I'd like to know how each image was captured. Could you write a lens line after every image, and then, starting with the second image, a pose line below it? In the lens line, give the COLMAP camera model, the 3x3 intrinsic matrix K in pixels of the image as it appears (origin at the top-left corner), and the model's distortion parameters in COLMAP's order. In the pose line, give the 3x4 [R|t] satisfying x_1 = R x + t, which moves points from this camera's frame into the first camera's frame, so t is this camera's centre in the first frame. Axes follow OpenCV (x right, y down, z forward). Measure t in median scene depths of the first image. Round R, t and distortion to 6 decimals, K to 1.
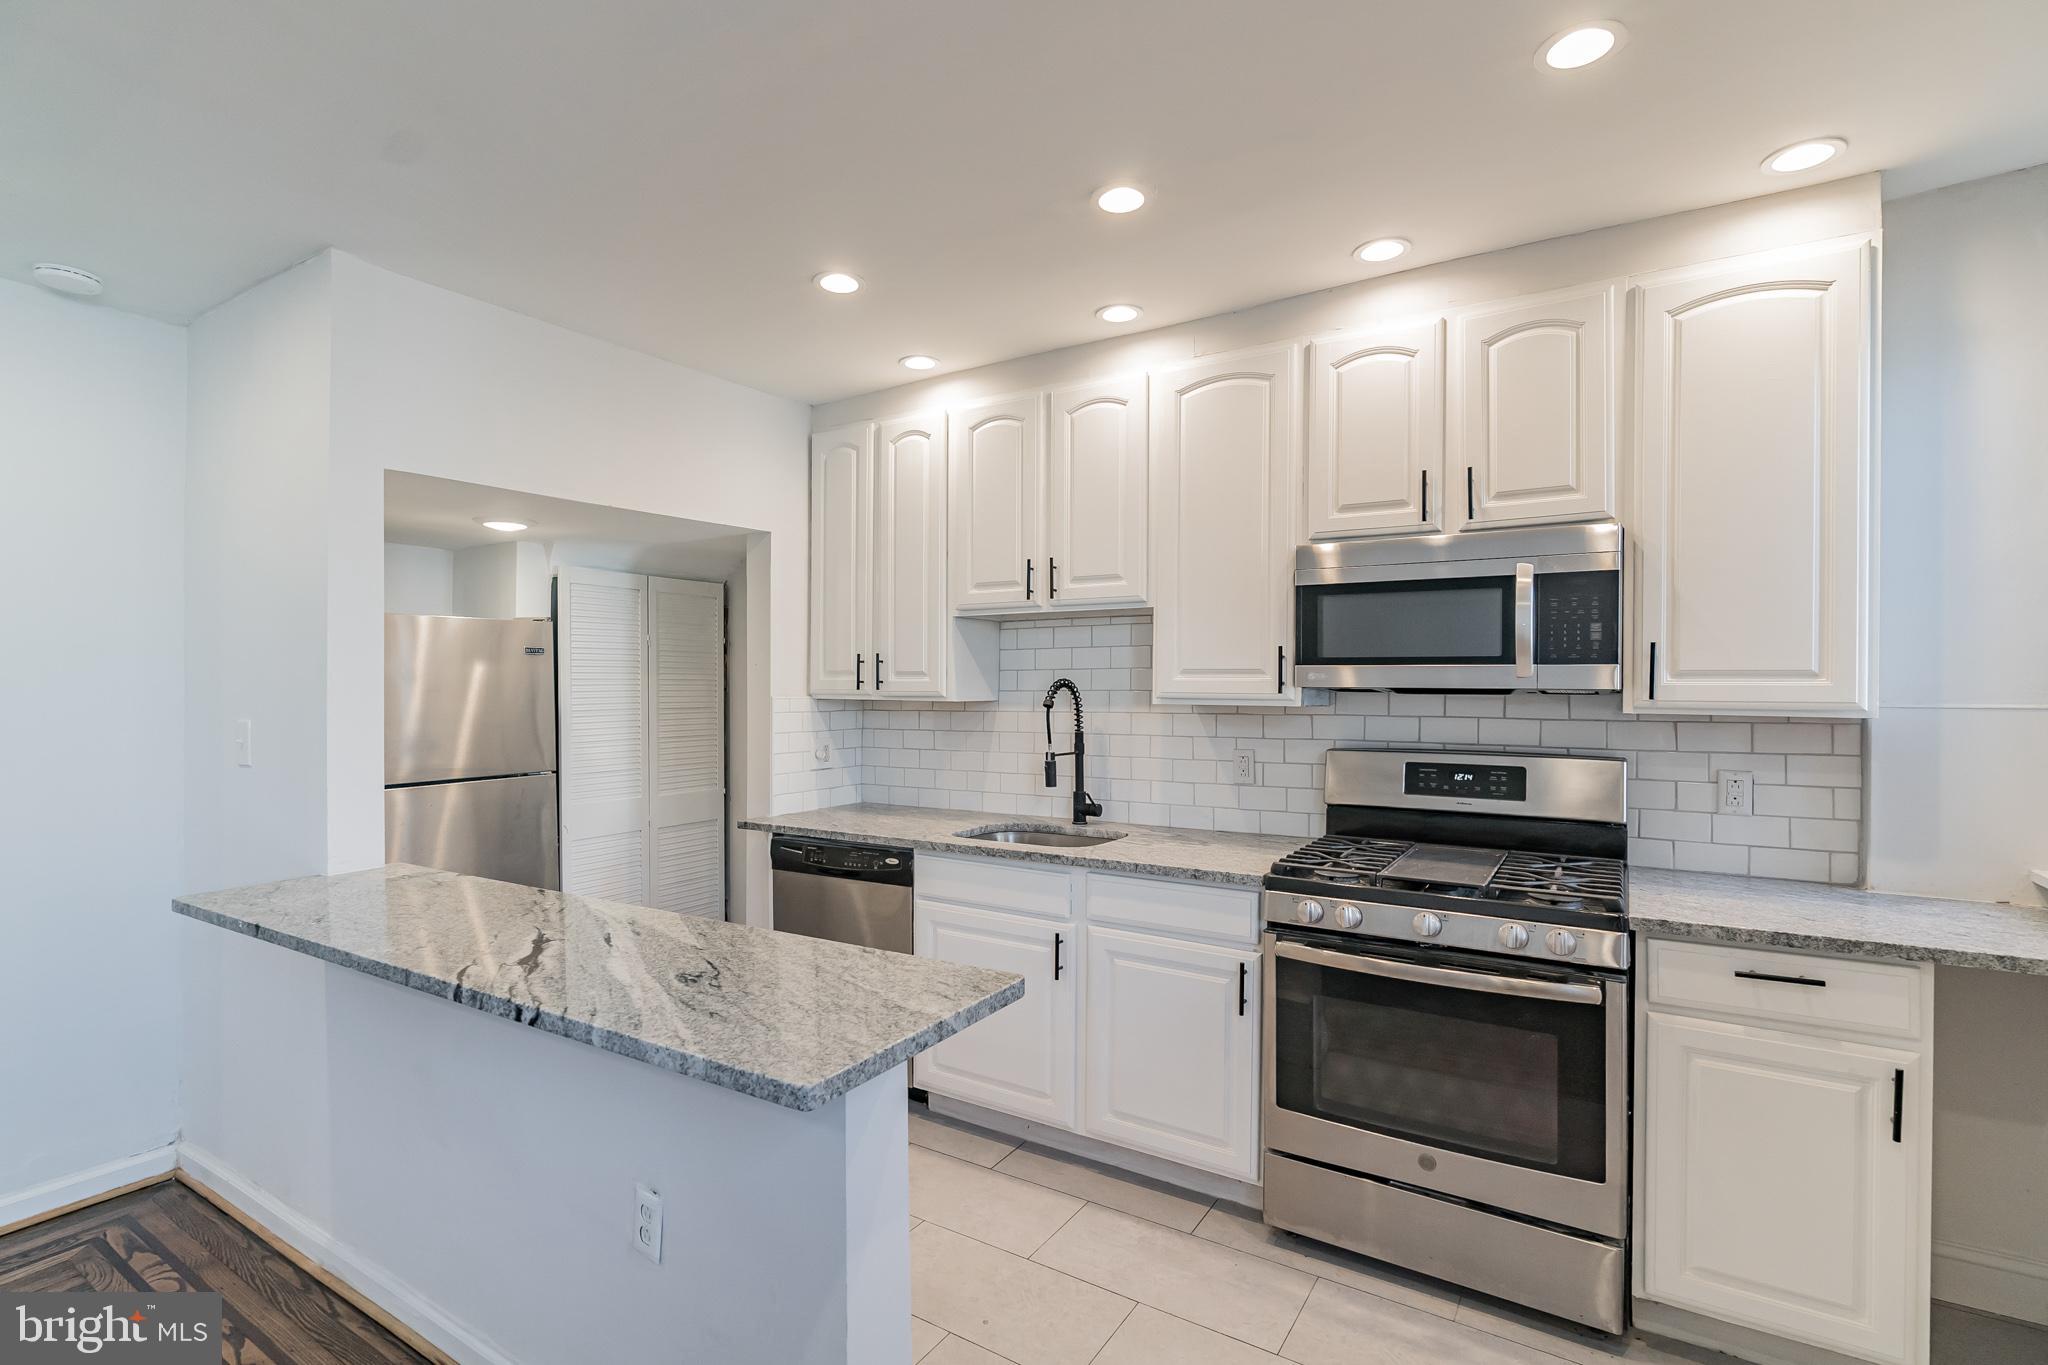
lens RADIAL K [[943.0, 0, 1031.6], [0, 943.0, 681.6], [0, 0, 1]] dist [-0.009464, 0.000737]
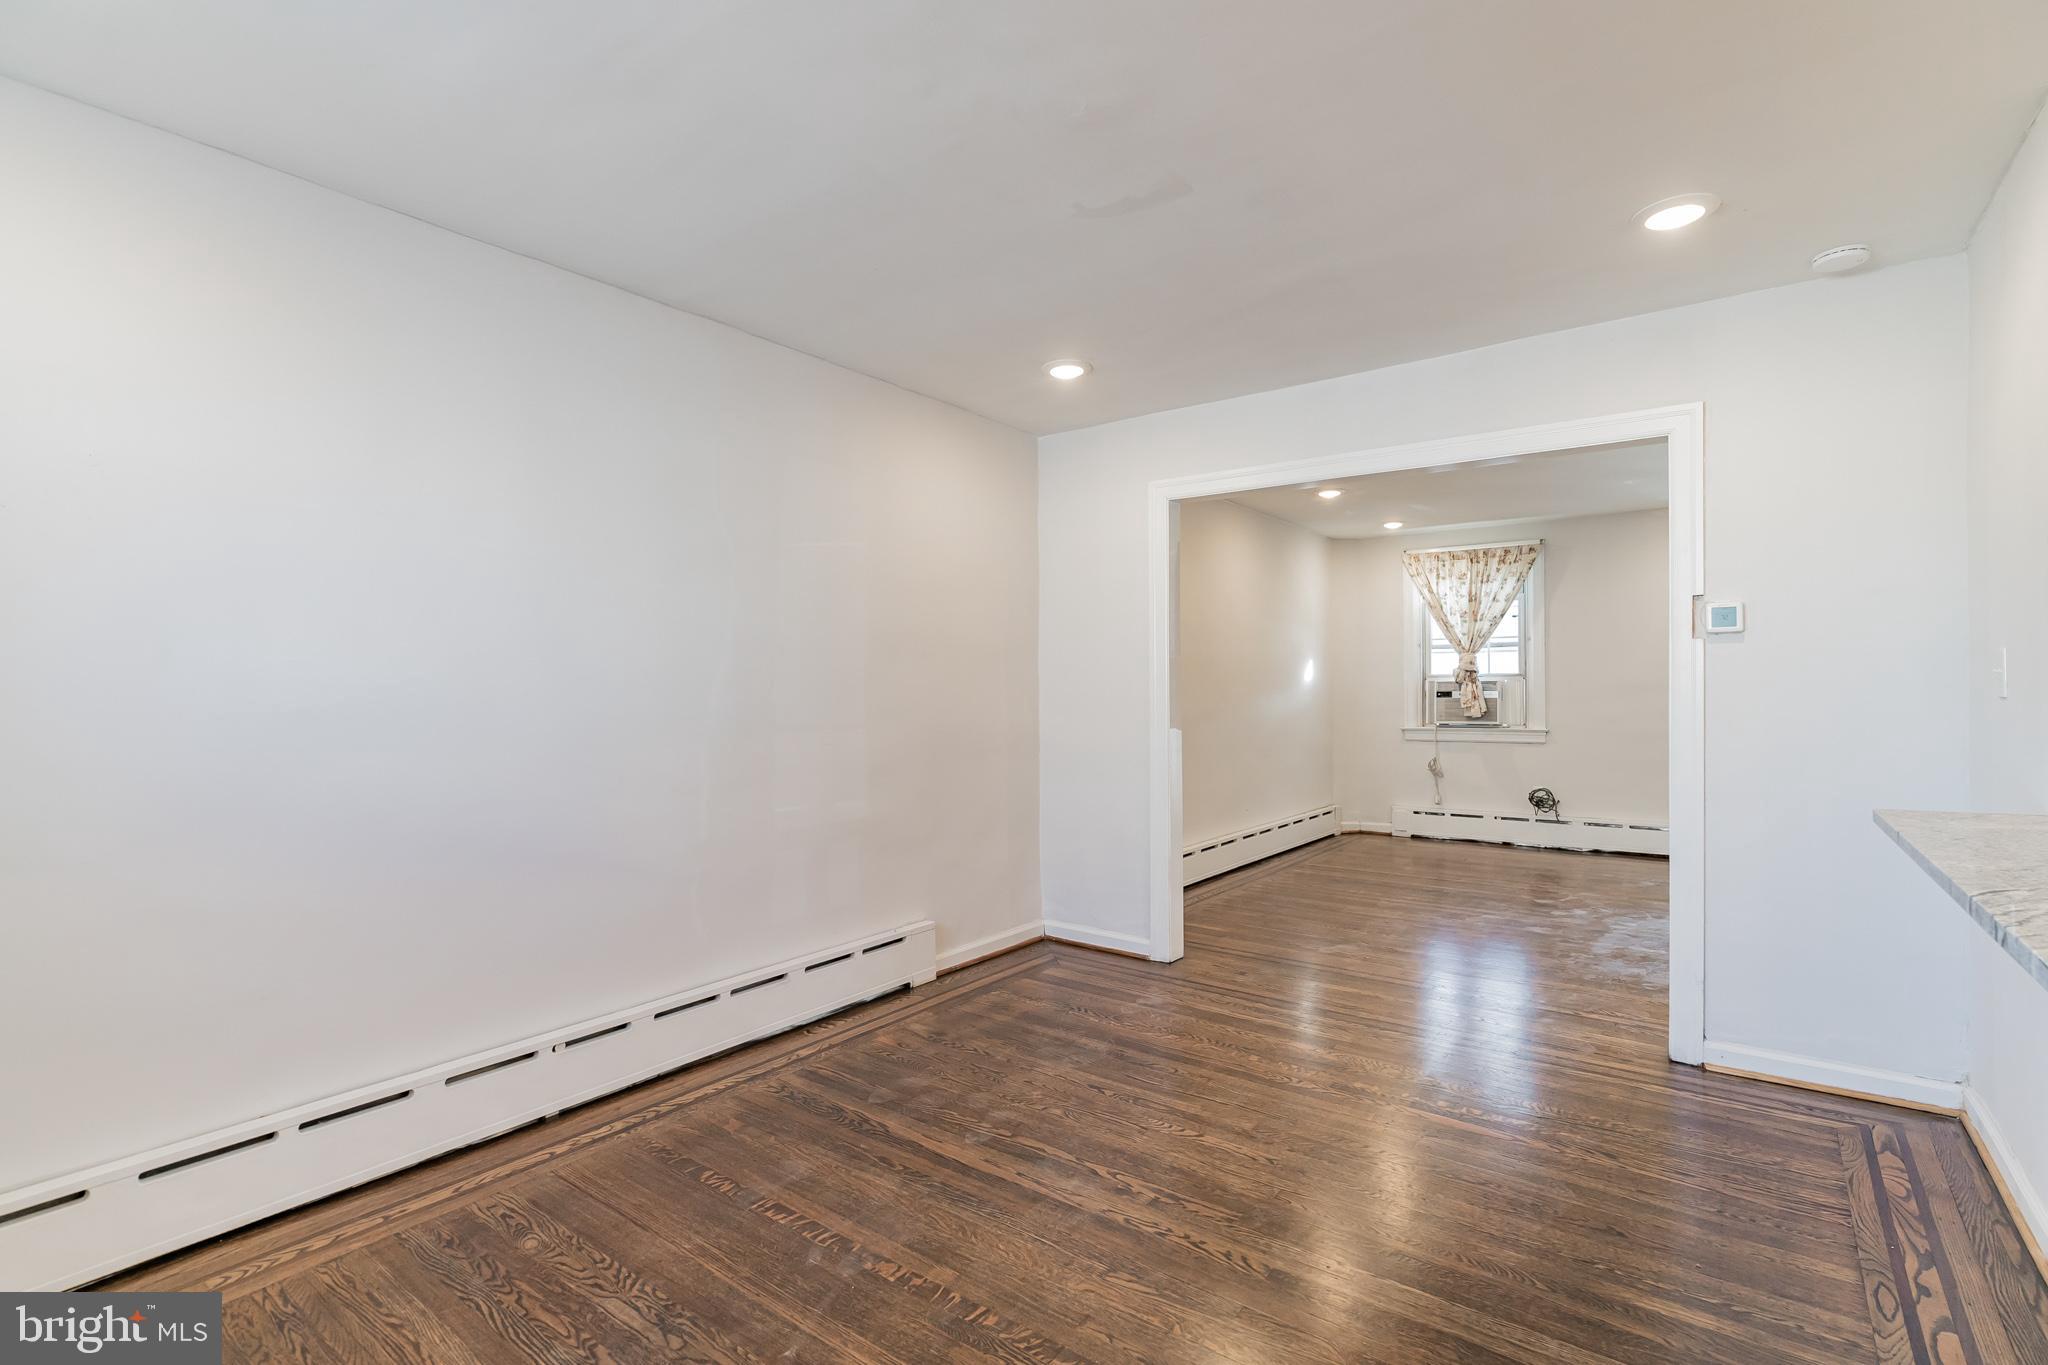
lens RADIAL K [[943.0, 0, 993.6], [0, 943.0, 683.7], [0, 0, 1]] dist [-0.009464, 0.000737]
pose [[-0.116348, -0.002602, -0.993205, 0.210585], [0.014163, 0.999891, -0.004279, 0.068974], [0.993108, -0.014564, -0.116299, 0.119293]]
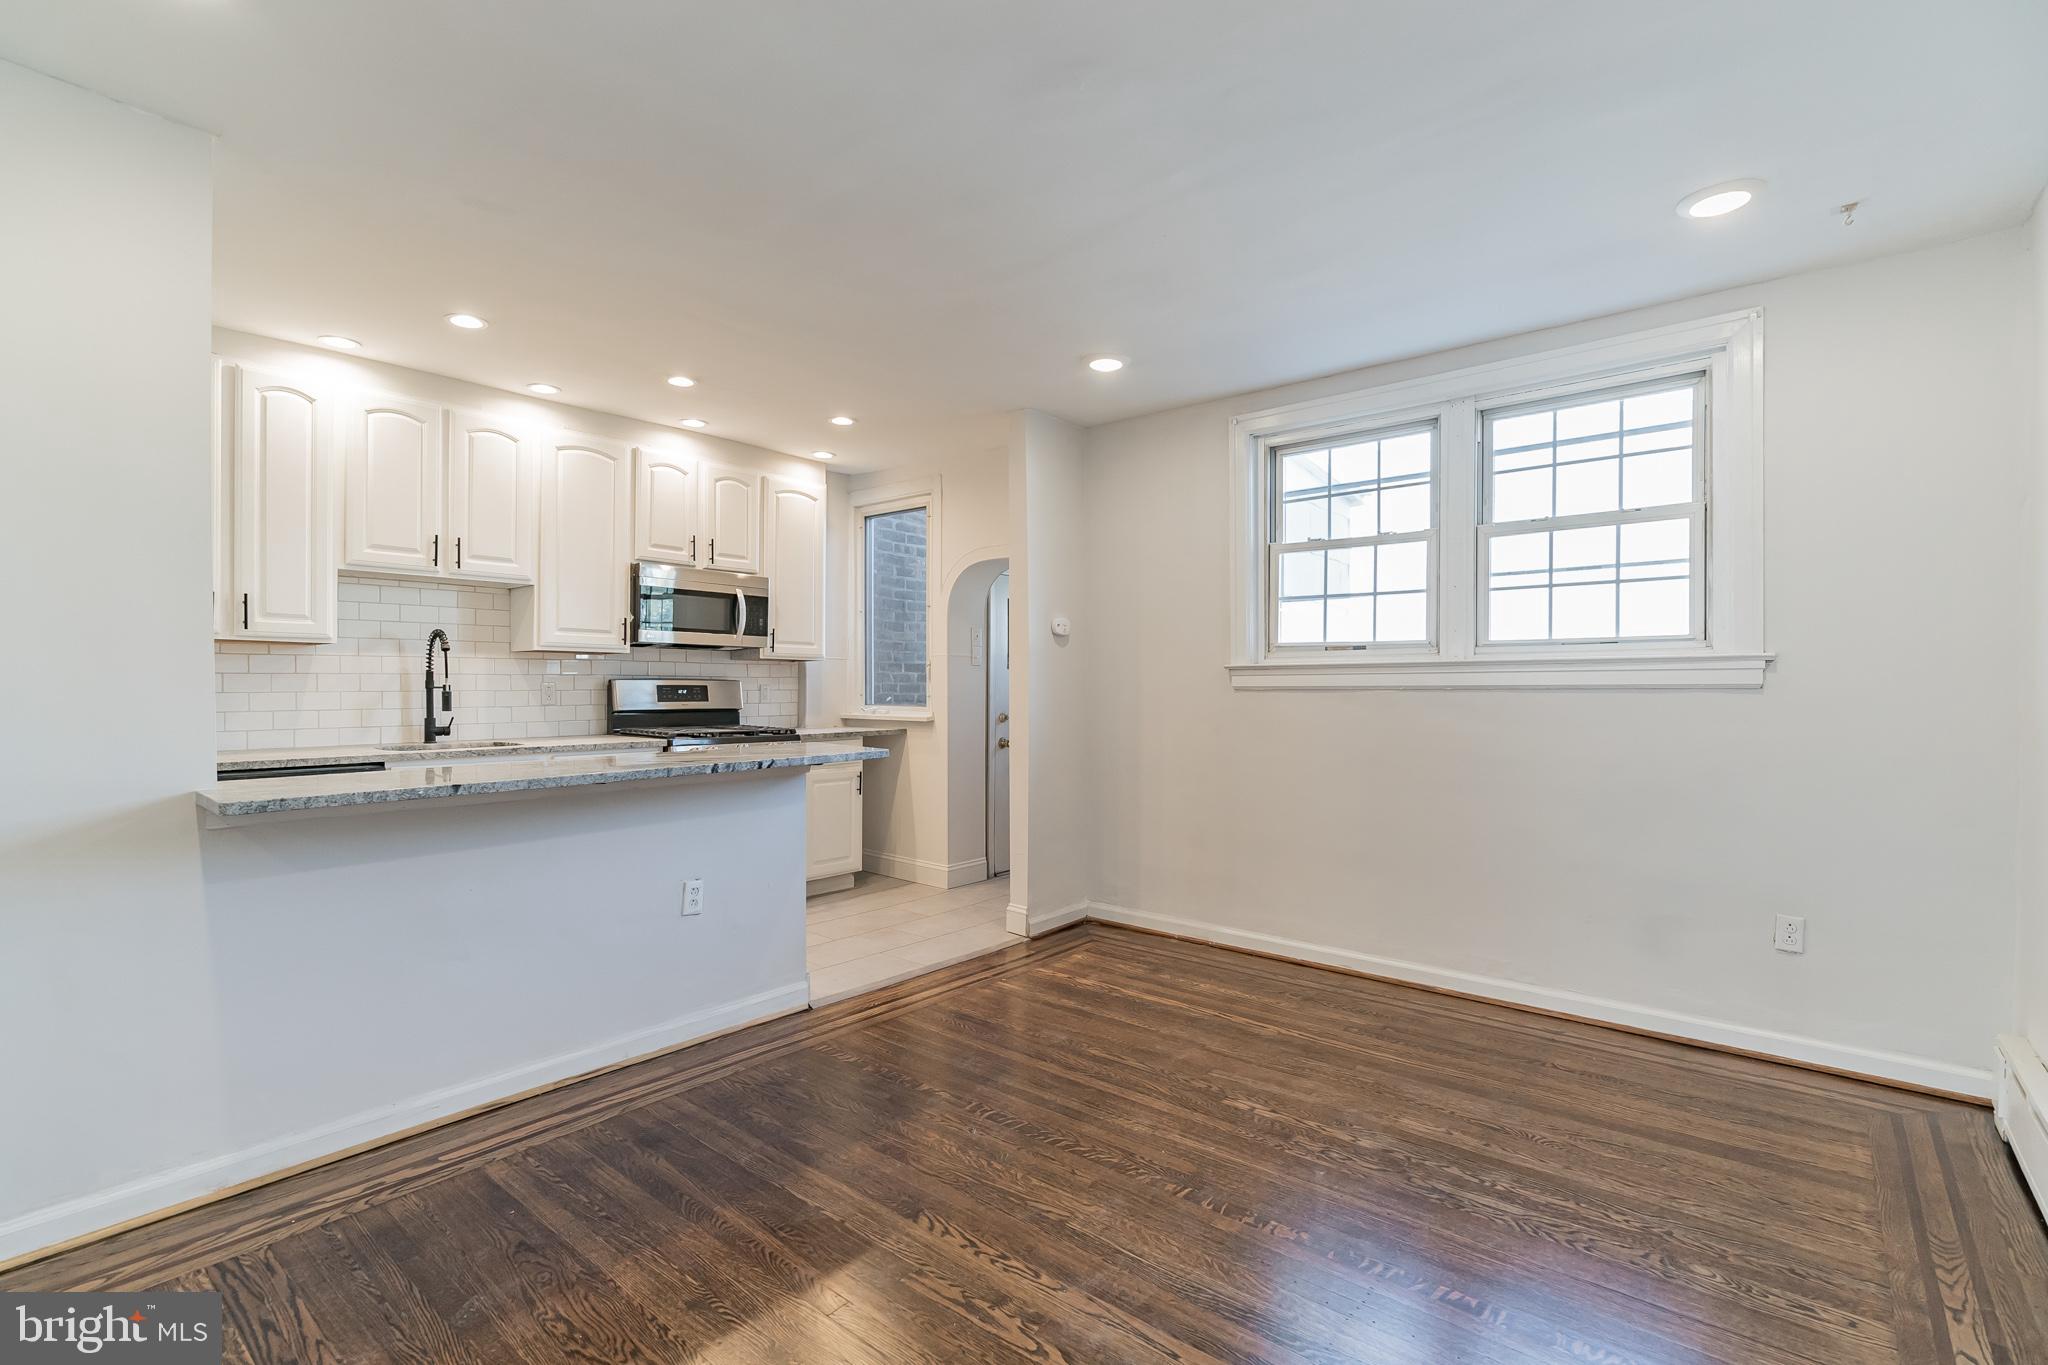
lens RADIAL K [[943.0, 0, 998.0], [0, 943.0, 678.1], [0, 0, 1]] dist [-0.009464, 0.000737]
pose [[0.151151, 0.009062, 0.988469, -1.381275], [-0.003148, 0.999957, -0.008686, 0.089100], [-0.988506, -0.001799, 0.151173, 0.053415]]
